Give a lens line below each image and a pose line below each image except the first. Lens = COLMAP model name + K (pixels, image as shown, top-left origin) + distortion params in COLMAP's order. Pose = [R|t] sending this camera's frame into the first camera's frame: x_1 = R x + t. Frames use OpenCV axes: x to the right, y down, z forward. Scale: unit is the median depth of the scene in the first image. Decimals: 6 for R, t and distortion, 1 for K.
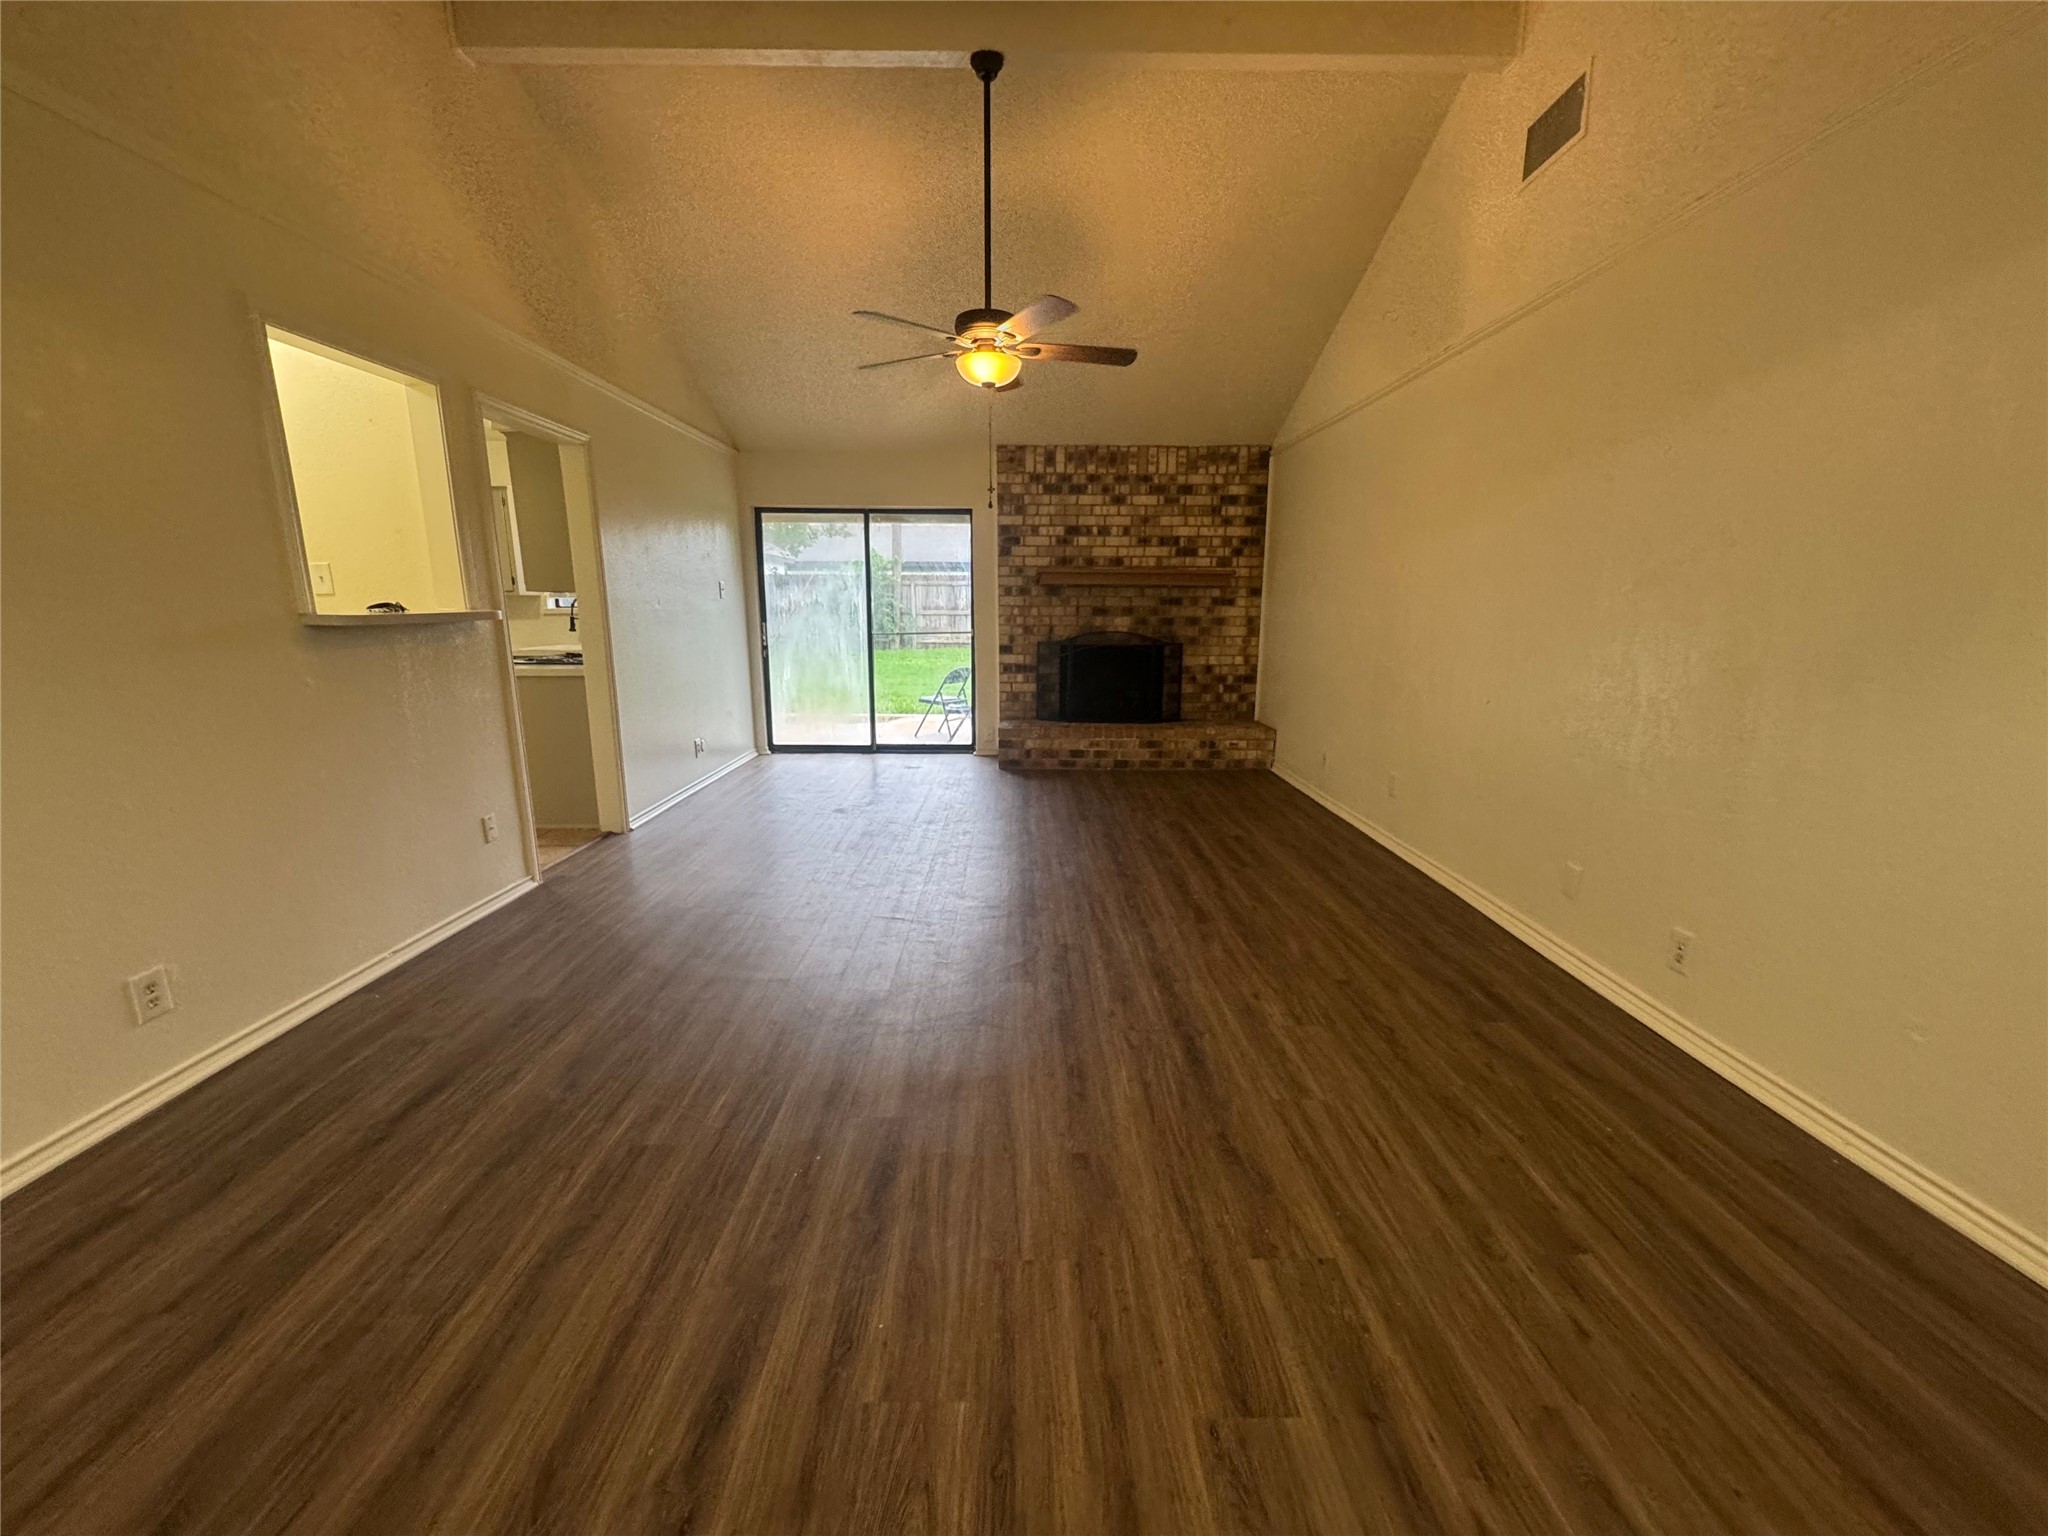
lens RADIAL K [[820.9, 0, 1028.9], [0, 820.9, 774.8], [0, 0, 1]] dist [-0.003467, 0.000111]
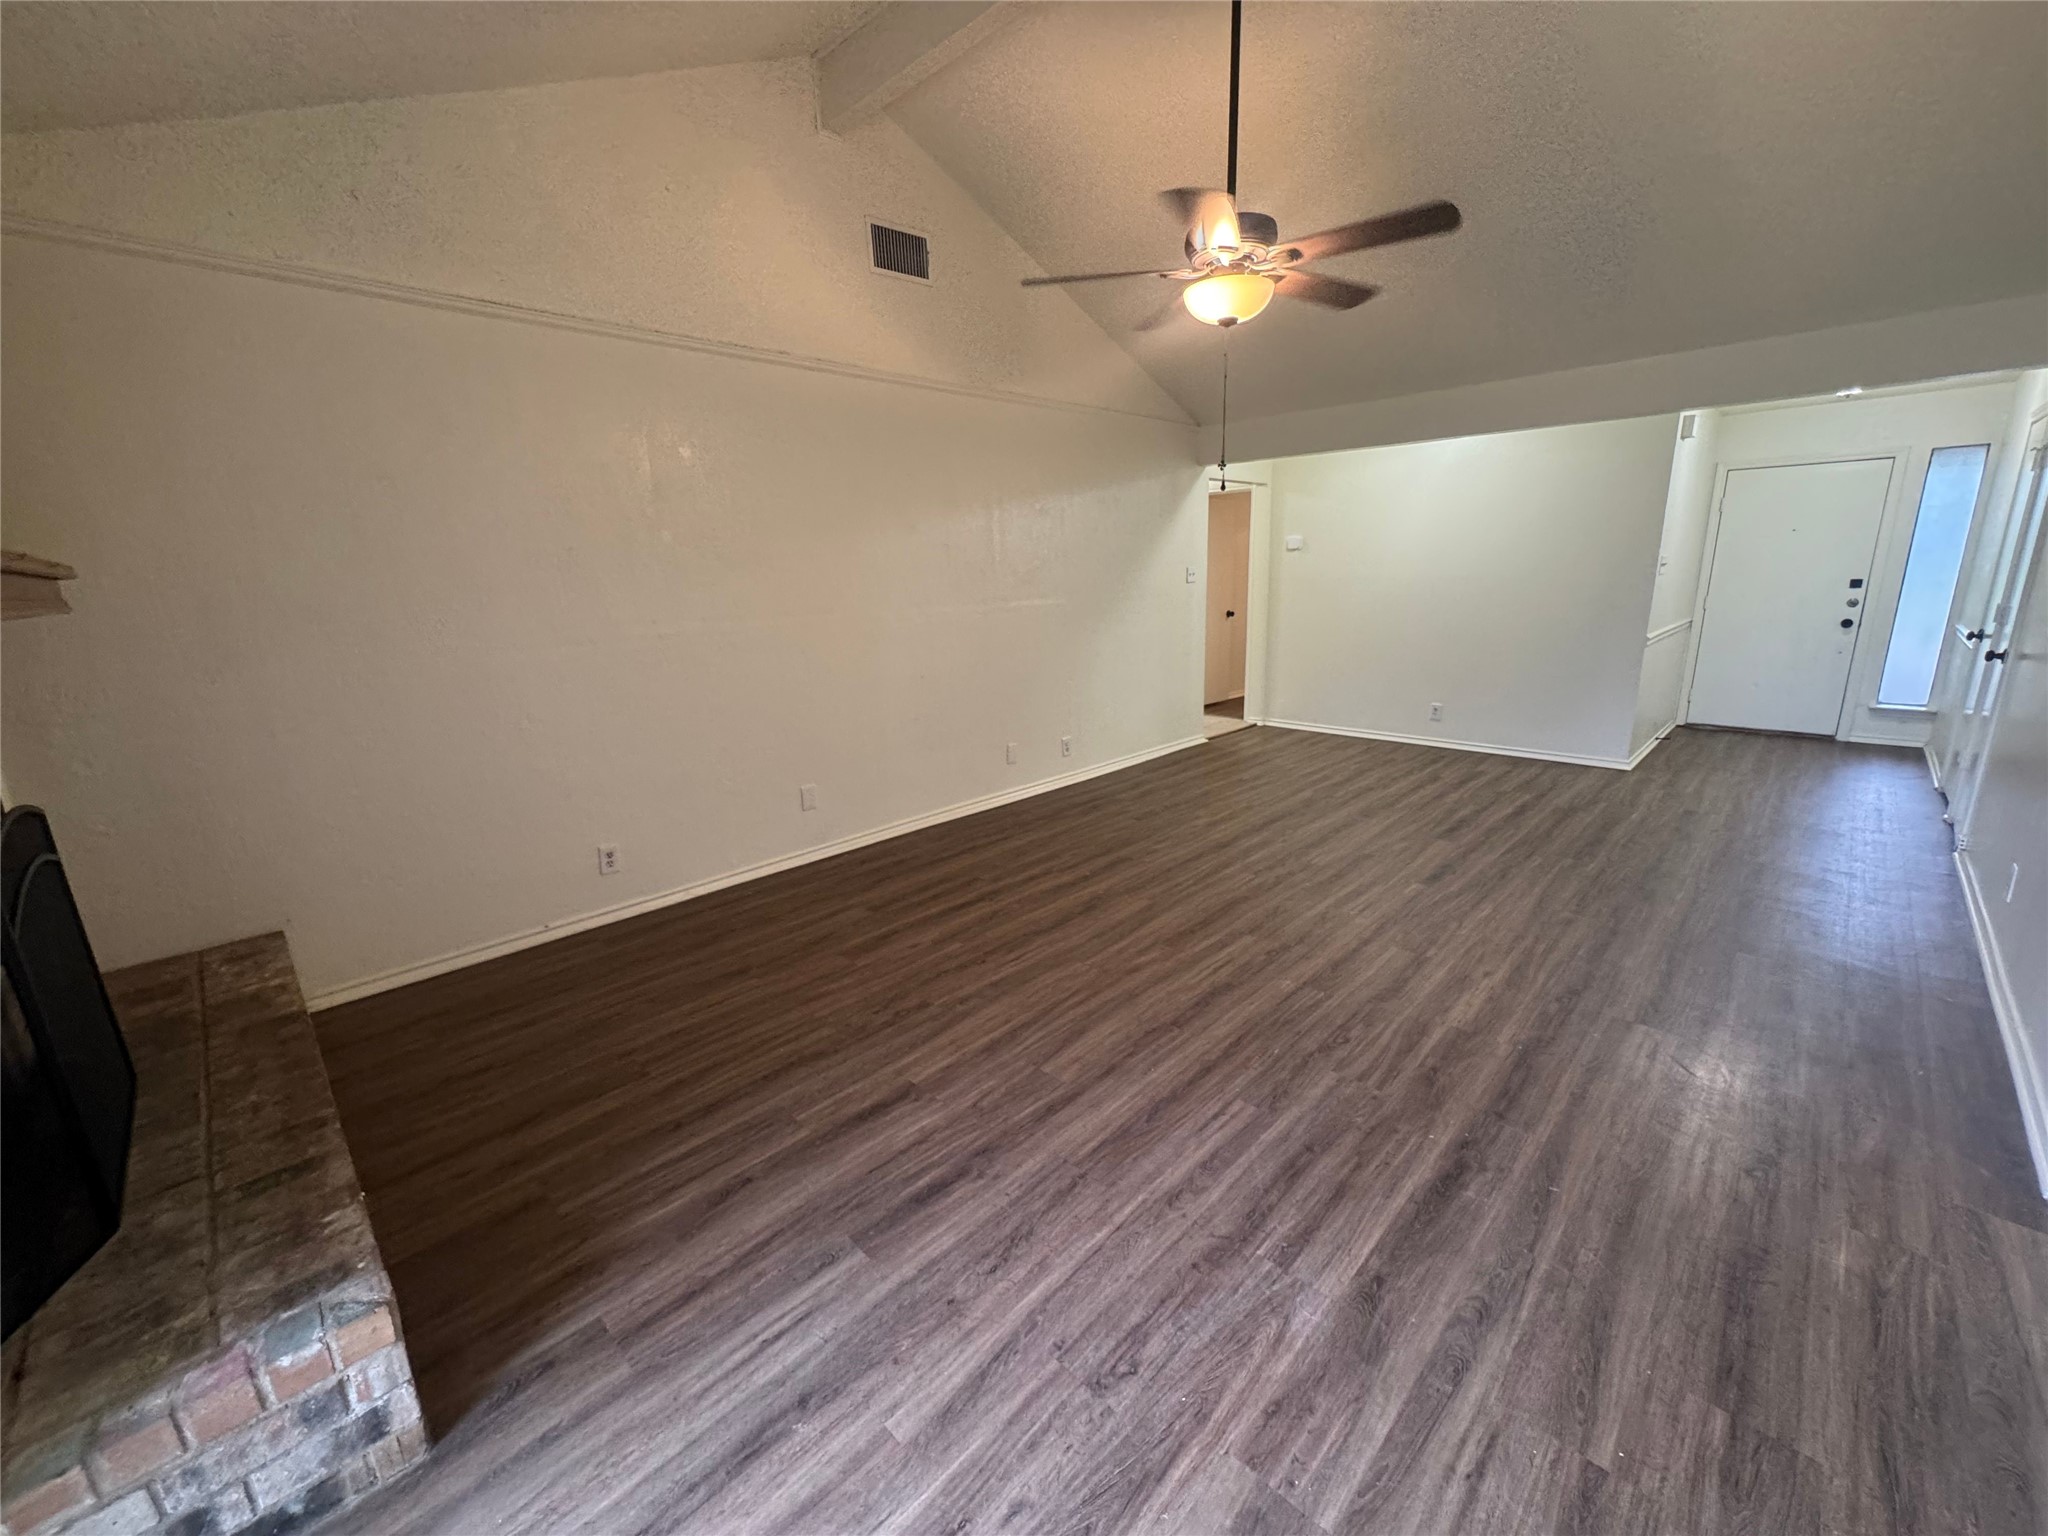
lens RADIAL K [[820.9, 0, 1027.9], [0, 820.9, 774.8], [0, 0, 1]] dist [-0.003467, 0.000111]
pose [[-0.704251, -0.160321, 0.691613, -0.550108], [0.169328, 0.908125, 0.382932, -0.463676], [-0.689463, 0.386789, -0.612401, 1.918506]]
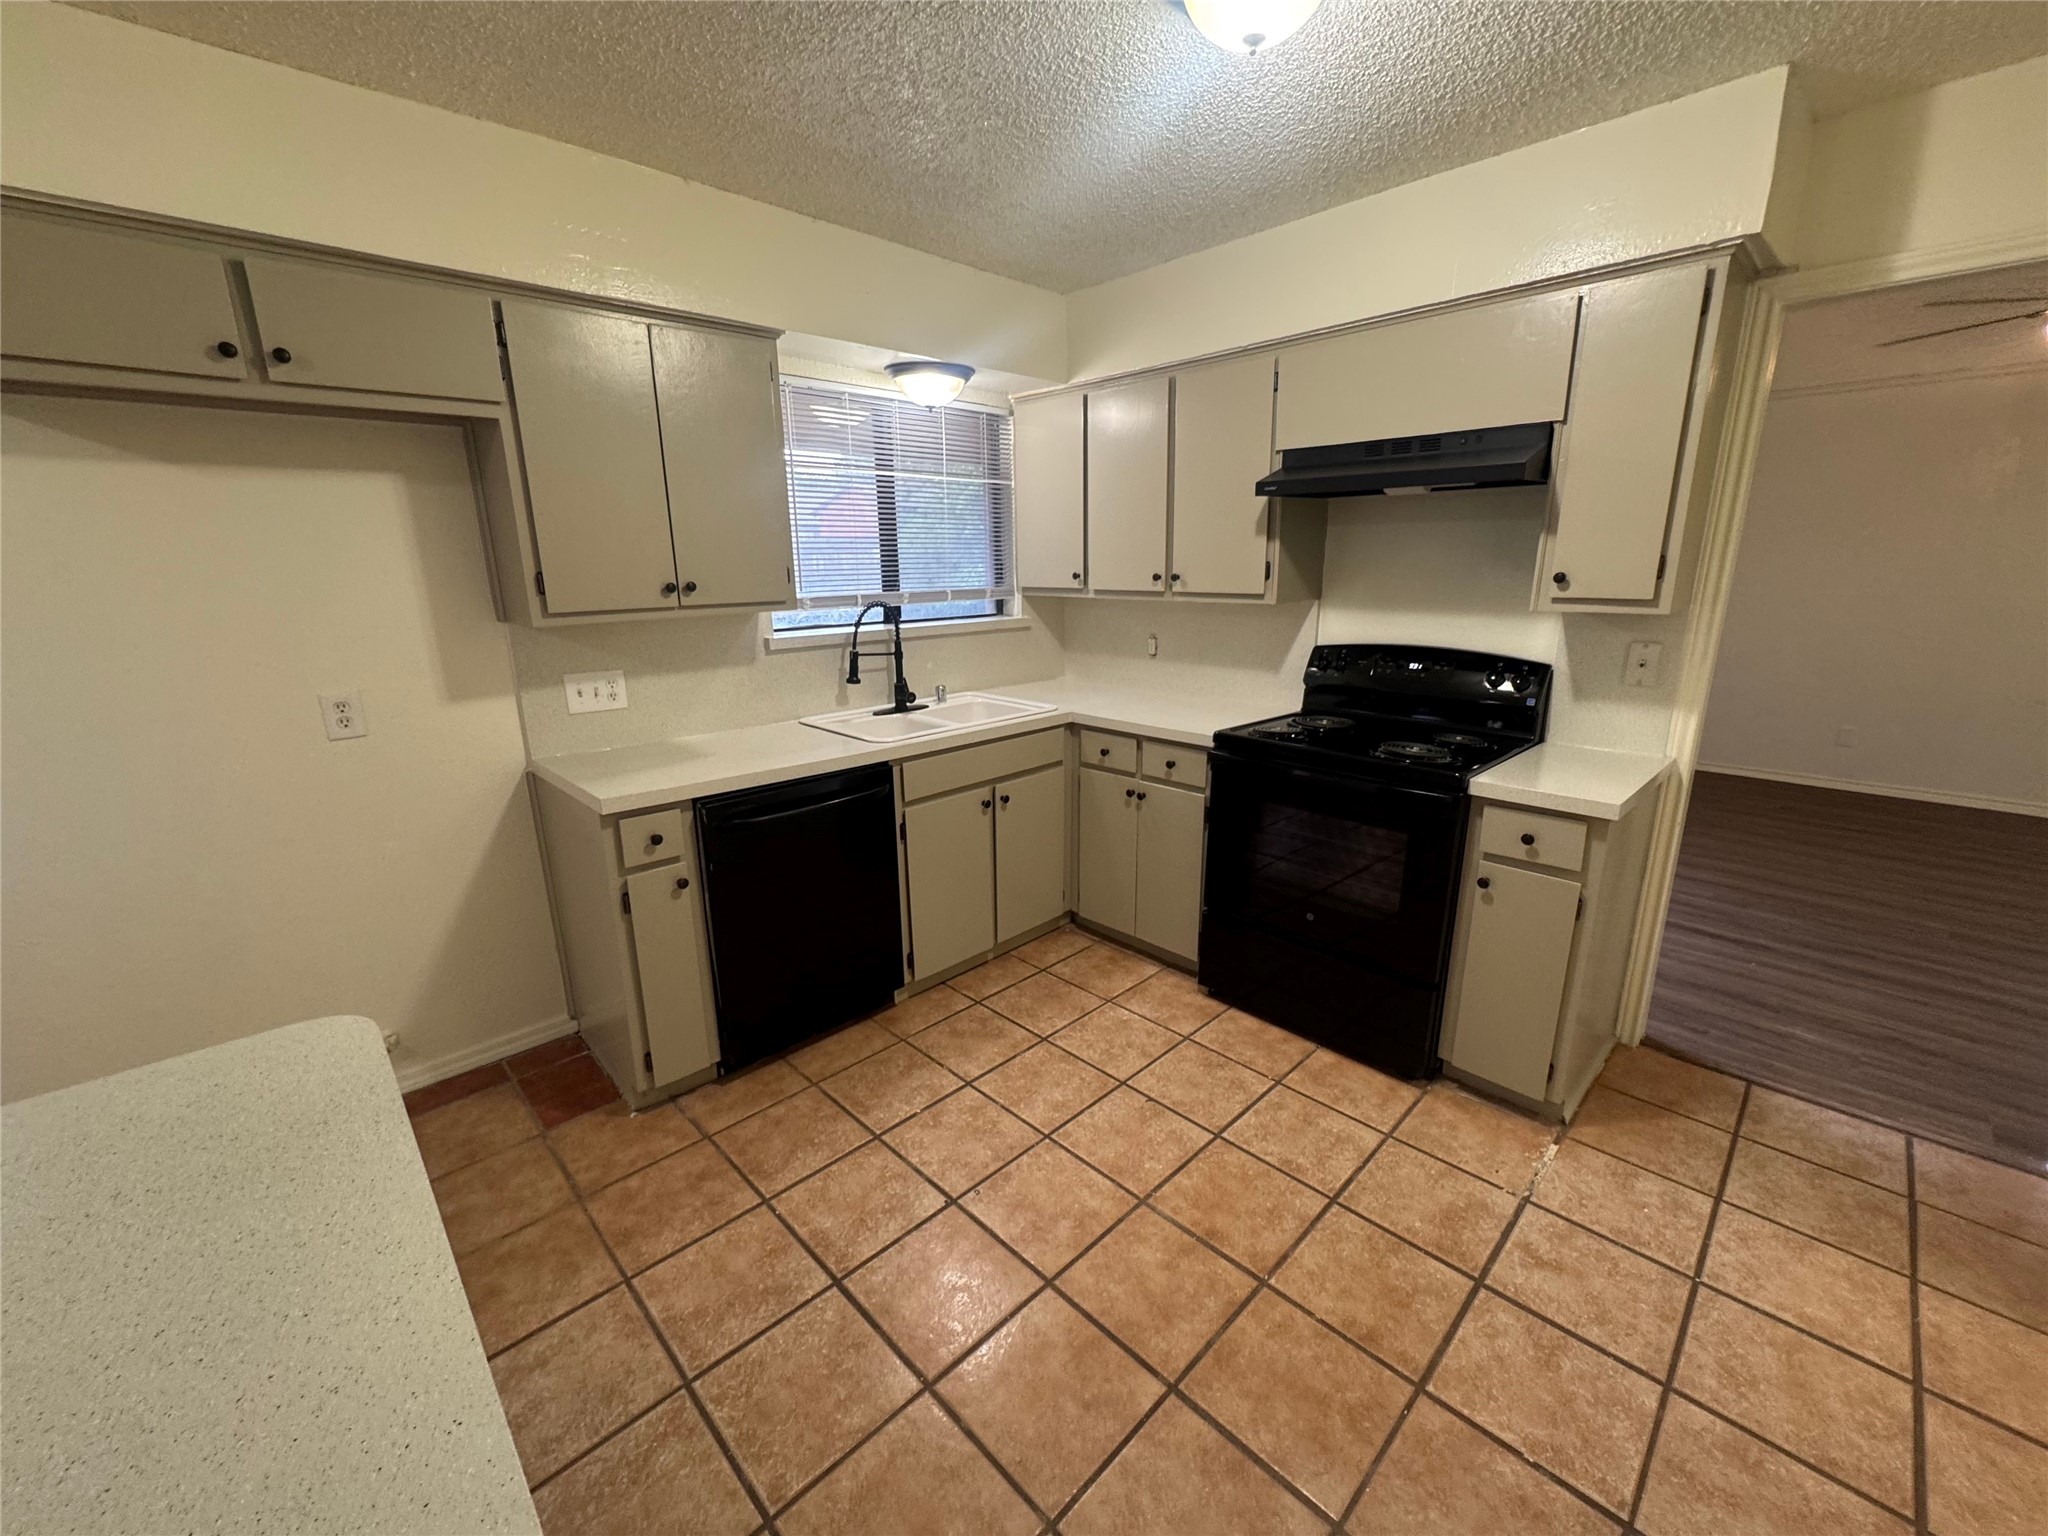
lens RADIAL K [[820.9, 0, 1024.3], [0, 820.9, 773.9], [0, 0, 1]] dist [-0.003467, 0.000111]
pose [[0.729920, -0.182613, 0.658688, -1.643920], [0.156352, 0.982709, 0.099183, -0.323208], [-0.665410, 0.030591, 0.745851, 1.241685]]
